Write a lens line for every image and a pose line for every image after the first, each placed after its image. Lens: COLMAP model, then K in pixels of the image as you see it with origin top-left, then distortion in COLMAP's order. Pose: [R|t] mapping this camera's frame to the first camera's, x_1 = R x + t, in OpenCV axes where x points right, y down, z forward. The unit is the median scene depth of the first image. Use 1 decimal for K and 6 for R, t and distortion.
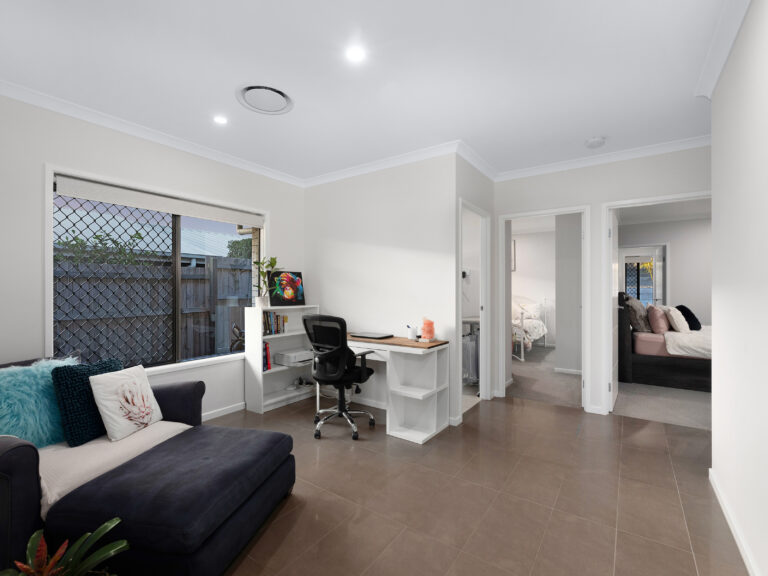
lens RADIAL K [[351.0, 0, 385.6], [0, 351.0, 288.4], [0, 0, 1]] dist [-0.003810, 0.001826]
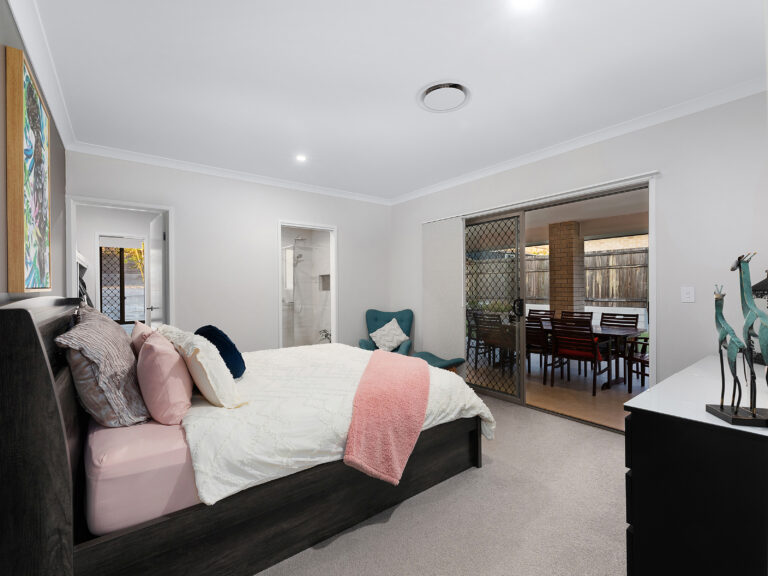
lens RADIAL K [[351.0, 0, 386.9], [0, 351.0, 288.1], [0, 0, 1]] dist [-0.003810, 0.001826]
pose [[0.304938, -0.000867, 0.952372, 0.494986], [0.006134, 0.999981, -0.001053, 0.001166], [-0.952353, 0.006163, 0.304937, 0.658136]]
